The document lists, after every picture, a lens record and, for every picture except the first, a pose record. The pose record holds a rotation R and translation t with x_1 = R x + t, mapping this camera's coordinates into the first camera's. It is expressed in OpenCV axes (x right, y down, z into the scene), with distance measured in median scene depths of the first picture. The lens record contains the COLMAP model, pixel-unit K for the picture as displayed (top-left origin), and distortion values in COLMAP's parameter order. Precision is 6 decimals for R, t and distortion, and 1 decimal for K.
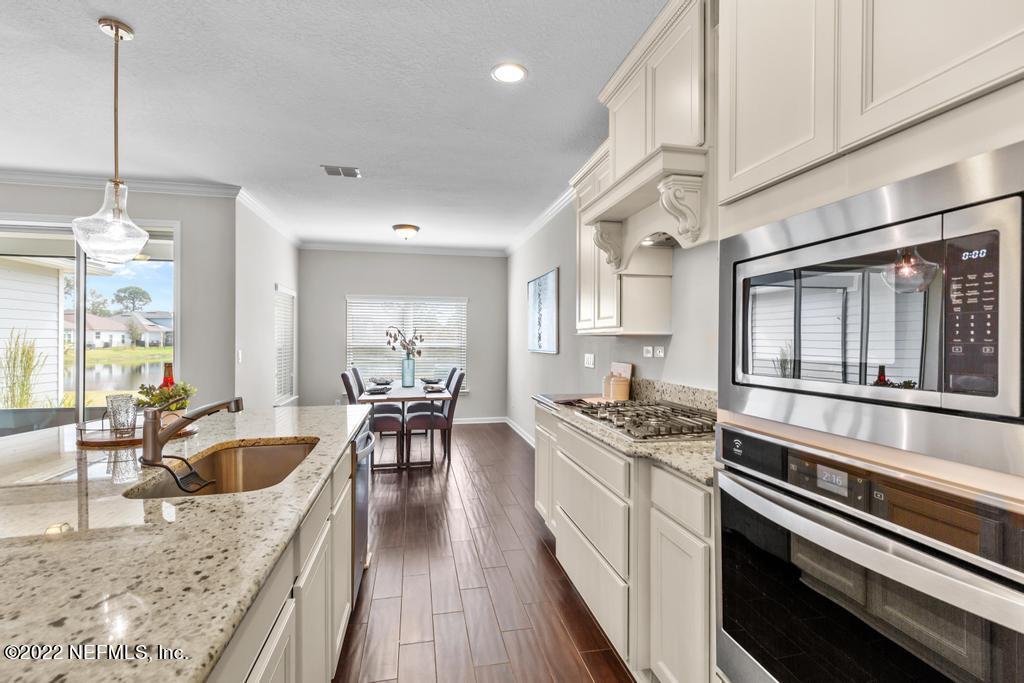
lens RADIAL K [[470.0, 0, 509.1], [0, 470.0, 344.4], [0, 0, 1]] dist [0.011126, 0.000296]
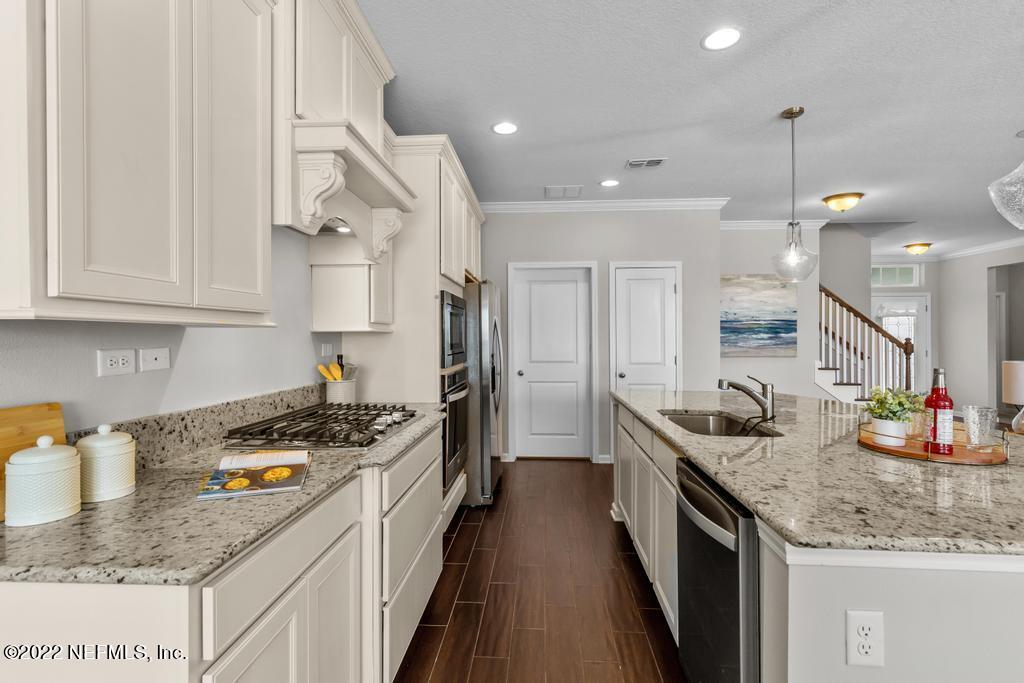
lens RADIAL K [[467.3, 0, 517.6], [0, 467.3, 333.9], [0, 0, 1]] dist [0.005352, 0.000552]
pose [[-0.965379, -0.007746, 0.260734, -0.210550], [-0.007387, 0.999970, 0.002358, -0.017601], [-0.260745, 0.000351, -0.965408, 1.440234]]
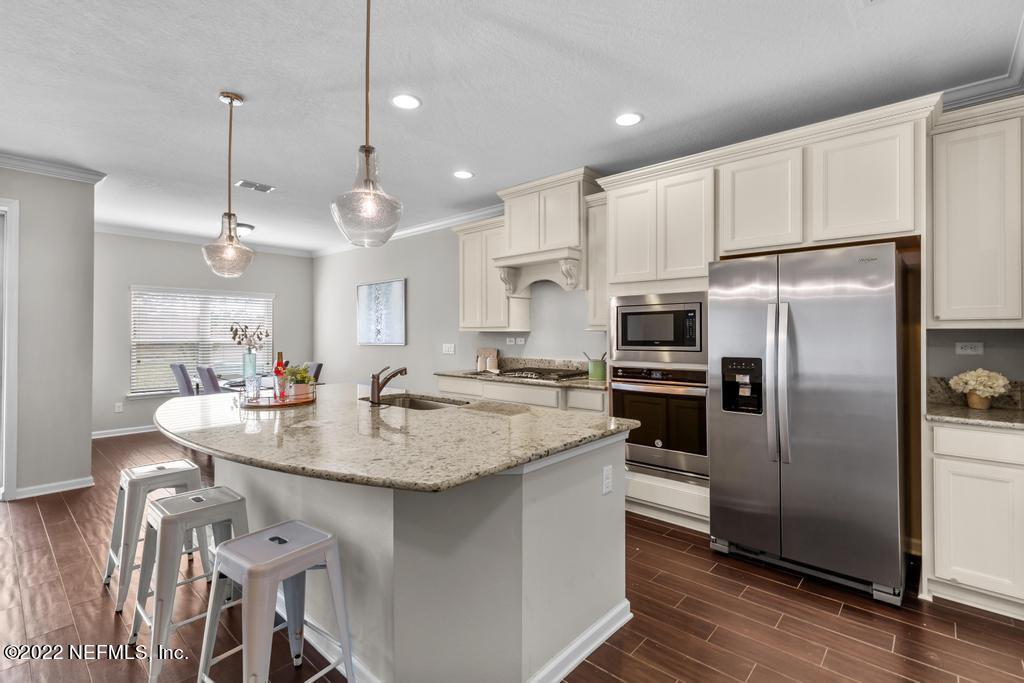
lens RADIAL K [[467.3, 0, 517.6], [0, 467.3, 333.9], [0, 0, 1]] dist [0.005352, 0.000552]
pose [[0.803872, -0.002872, 0.594795, -0.733244], [0.009107, 0.999931, -0.007480, 0.002093], [-0.594732, 0.011430, 0.803843, -0.386008]]
